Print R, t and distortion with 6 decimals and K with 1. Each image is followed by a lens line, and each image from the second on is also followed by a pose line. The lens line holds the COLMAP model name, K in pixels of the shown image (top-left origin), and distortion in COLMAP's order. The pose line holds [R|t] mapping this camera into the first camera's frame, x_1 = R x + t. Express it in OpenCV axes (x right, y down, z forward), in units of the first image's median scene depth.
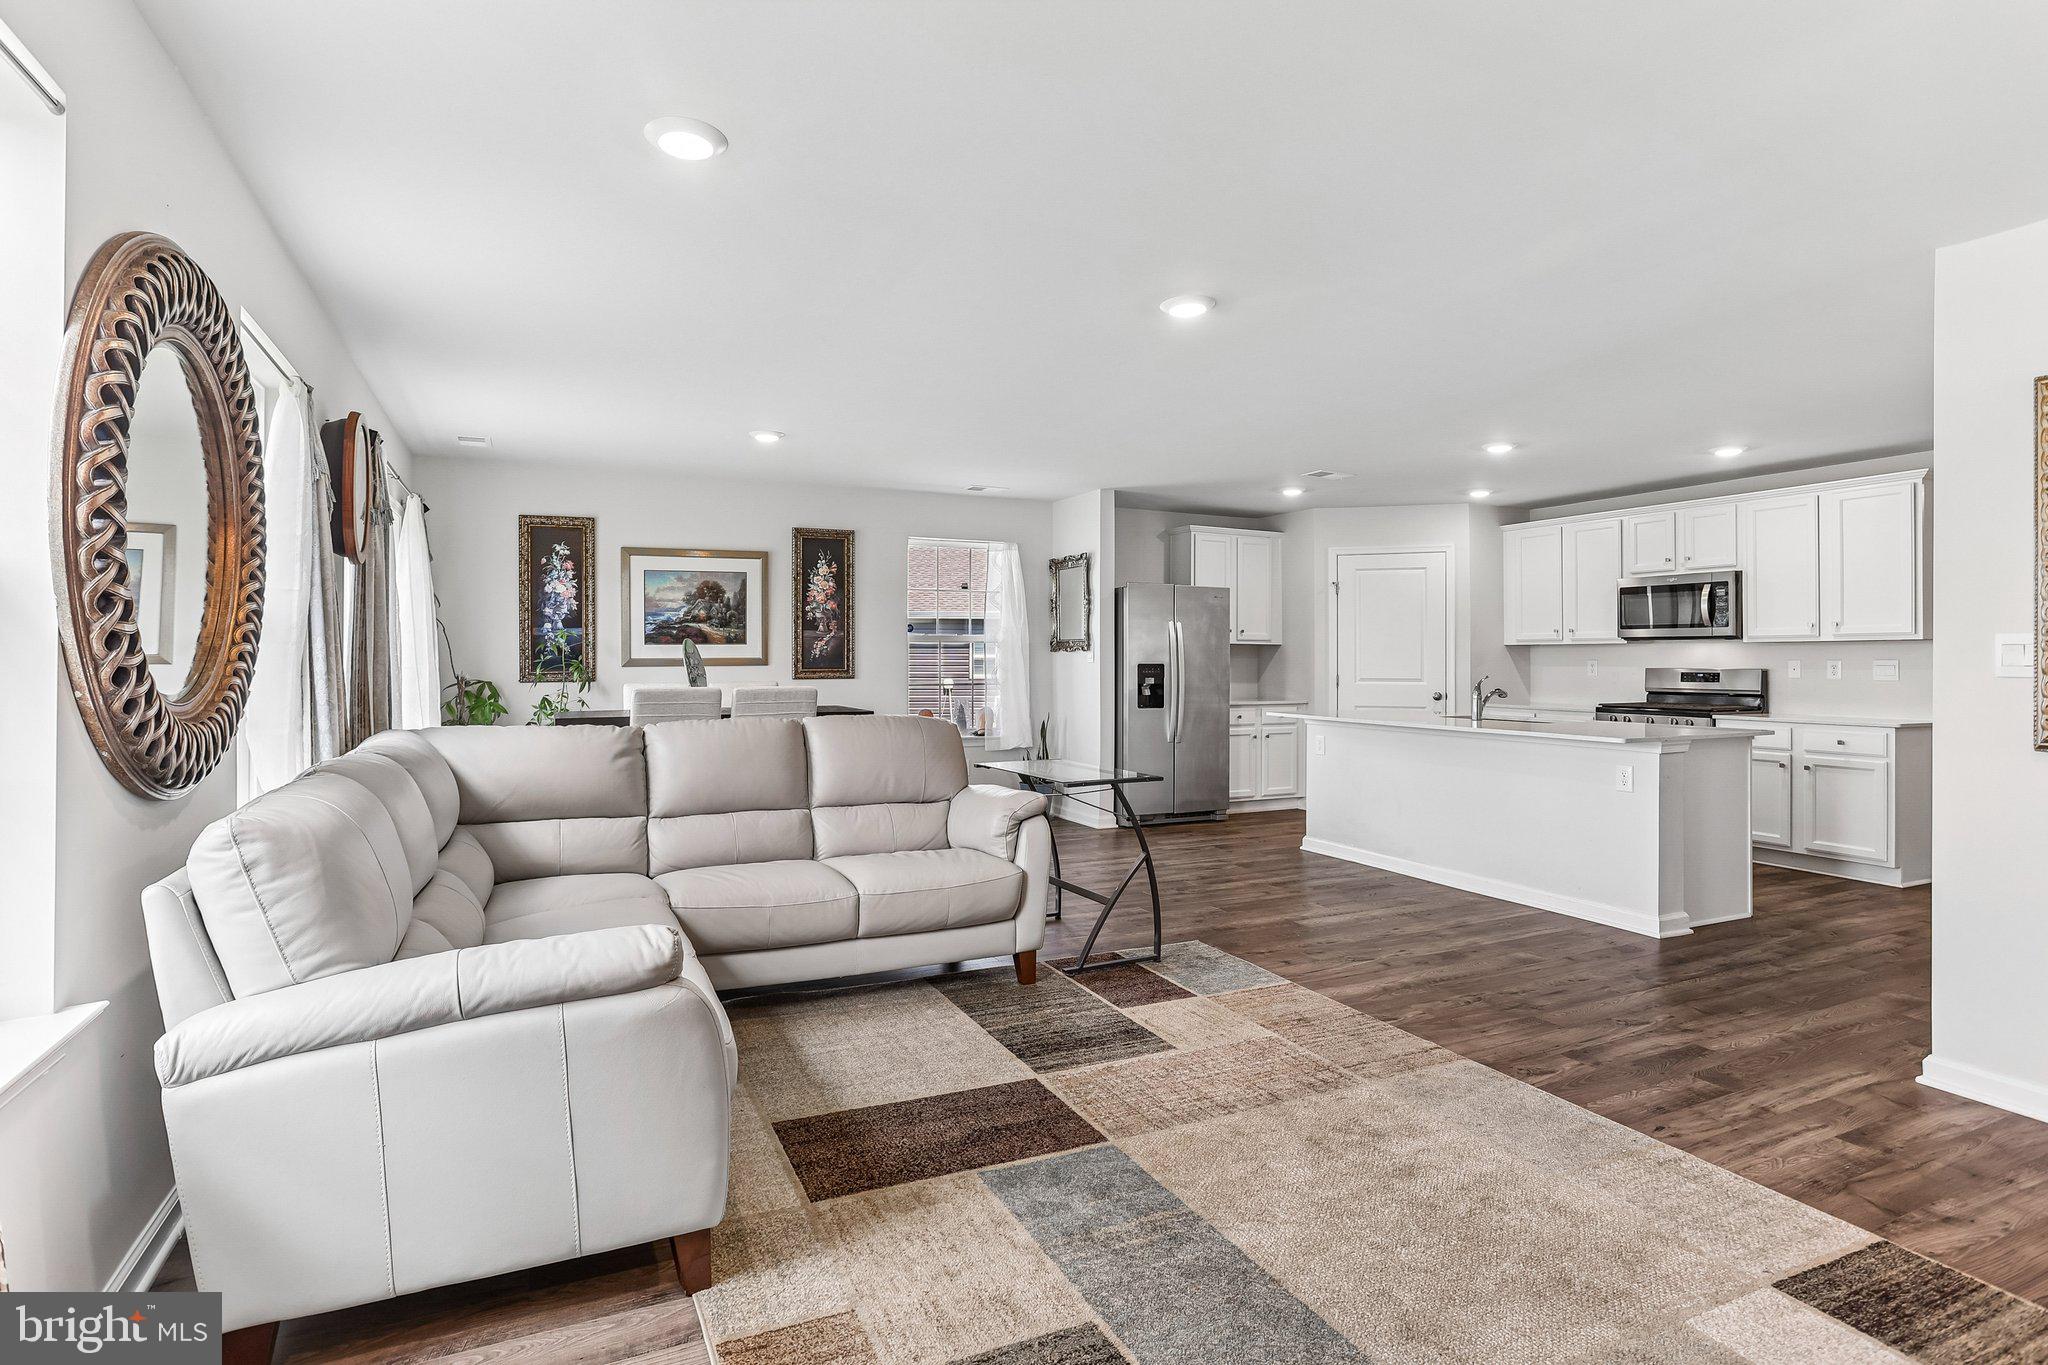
lens RADIAL K [[1008.5, 0, 1006.5], [0, 1008.5, 641.4], [0, 0, 1]] dist [-0.040744, 0.025122]
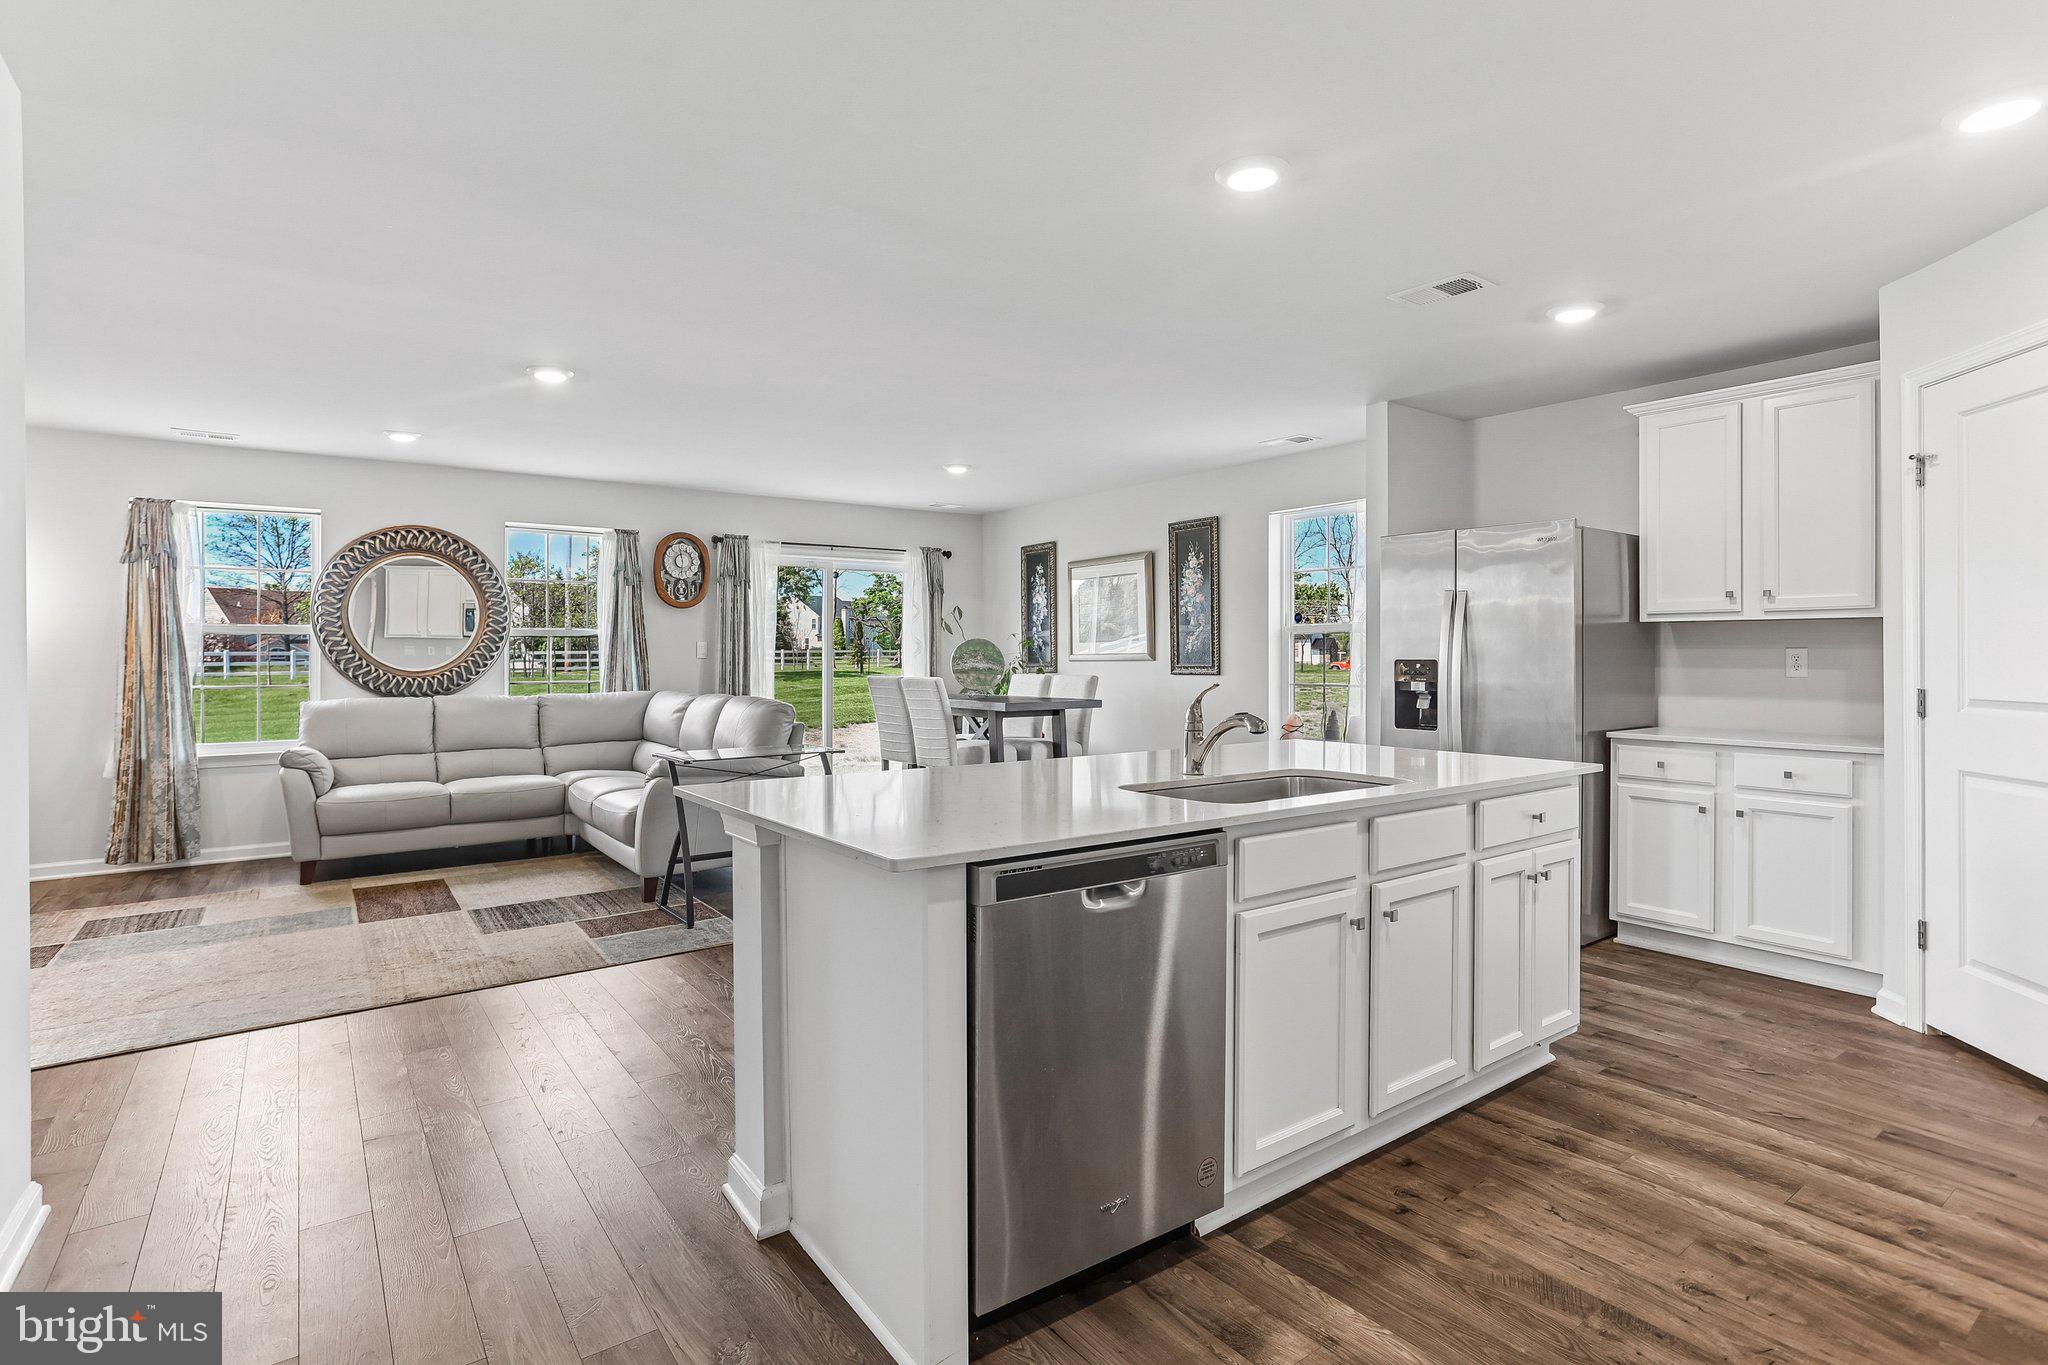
lens RADIAL K [[1012.9, 0, 1002.6], [0, 1012.9, 660.0], [0, 0, 1]] dist [-0.028560, 0.013853]
pose [[0.176350, 0.001335, -0.984327, 0.763233], [0.018381, 0.999820, 0.004649, 0.015670], [0.984156, -0.018913, 0.176294, 0.669253]]
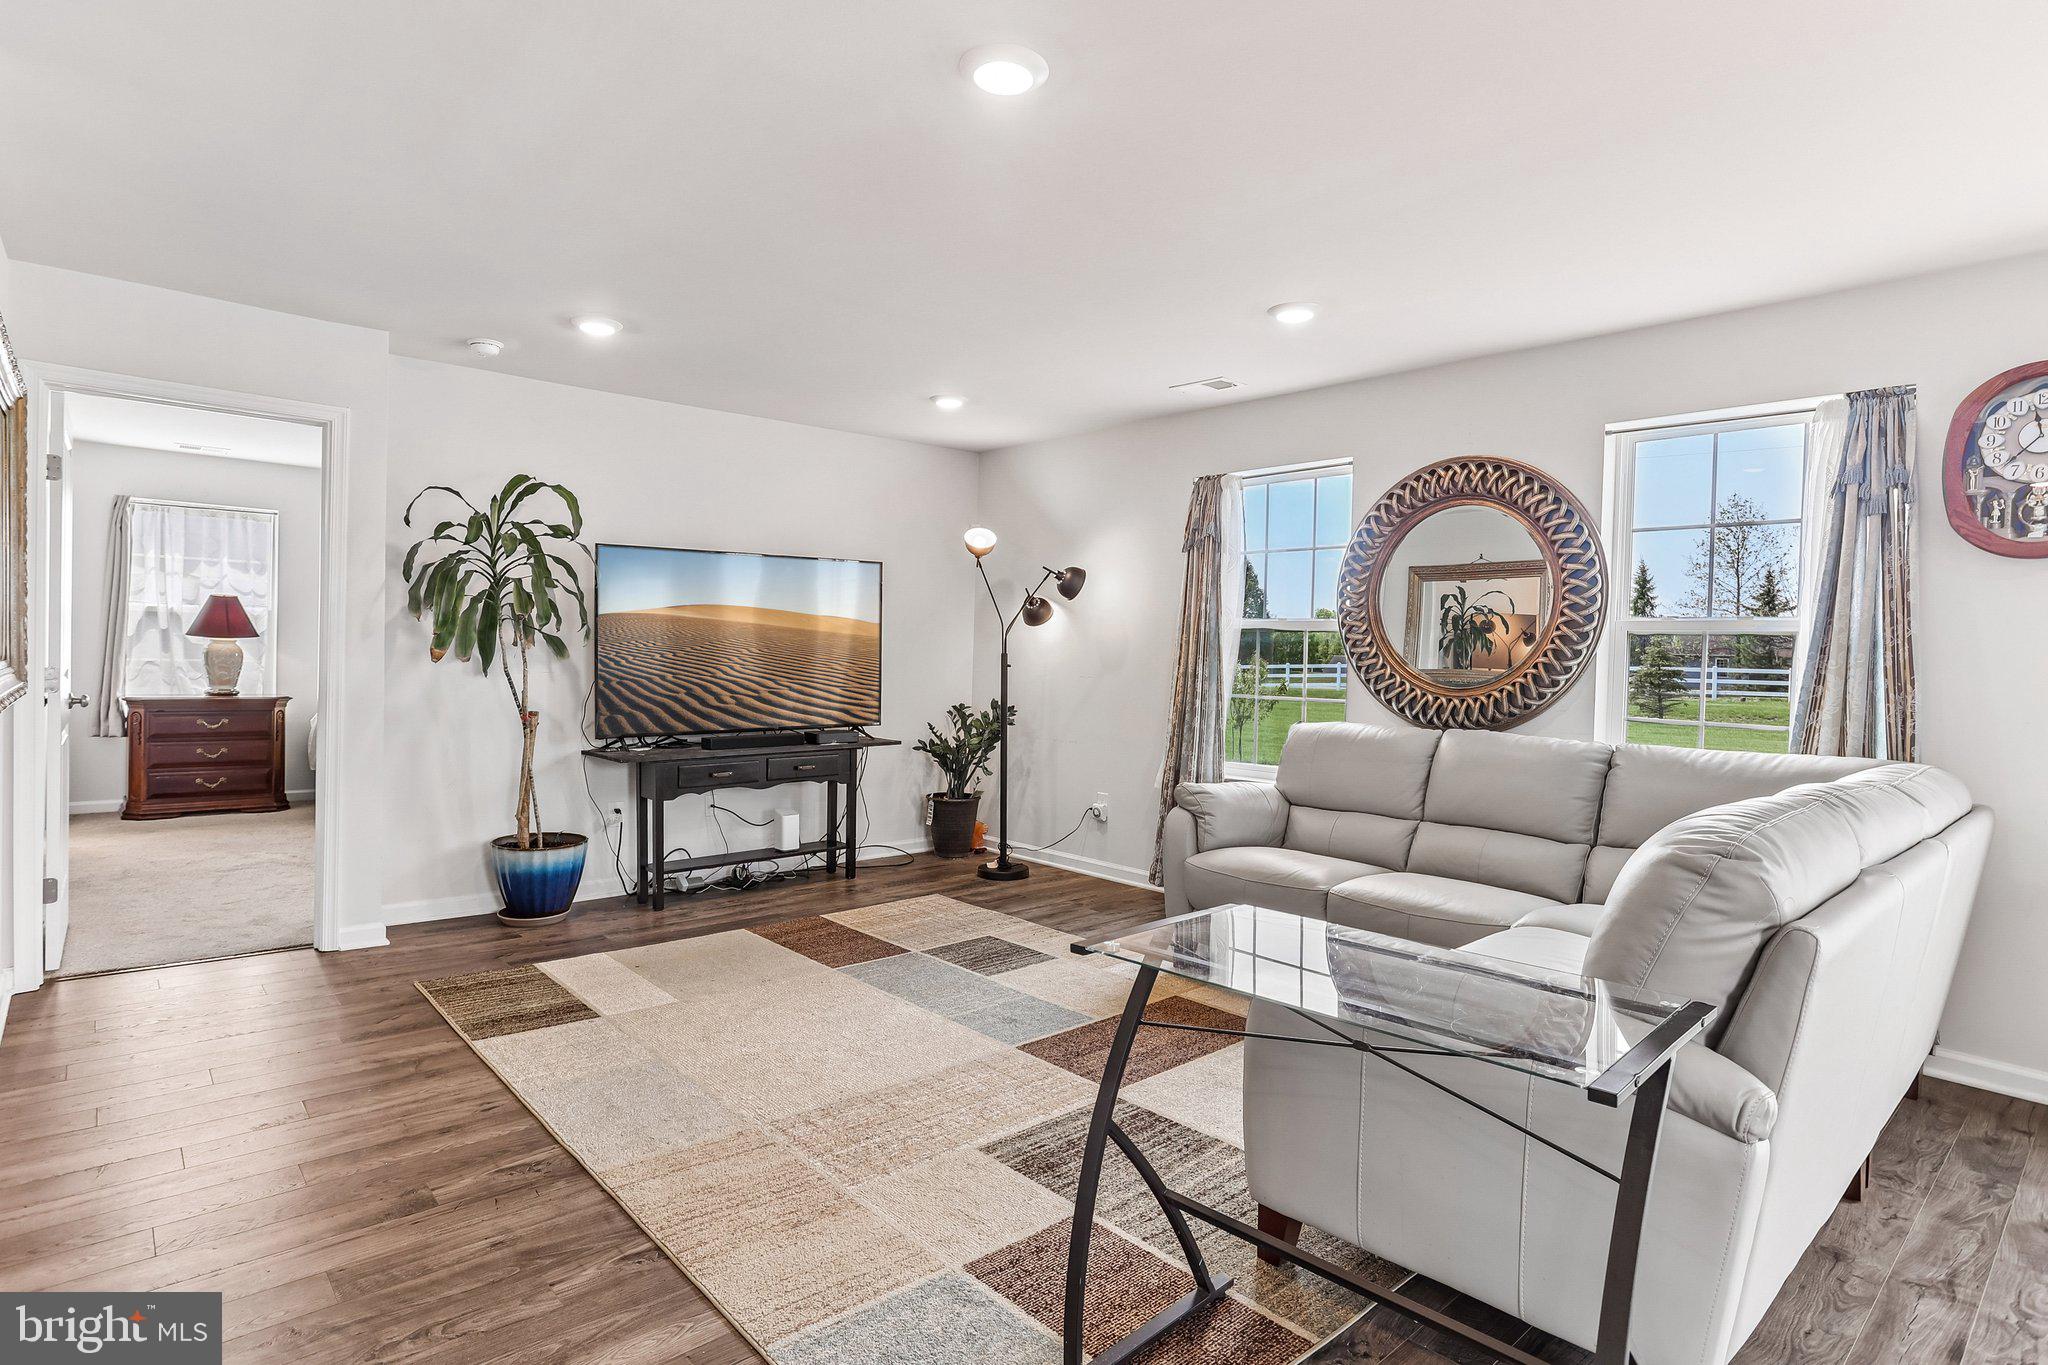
lens RADIAL K [[1058.4, 0, 1016.8], [0, 1058.4, 672.3], [0, 0, 1]] dist [-0.046525, 0.027260]
pose [[-0.957658, -0.022598, -0.287021, 0.174393], [-0.024493, 0.999695, 0.003010, 0.015512], [0.286865, 0.009913, -0.957920, 0.813108]]
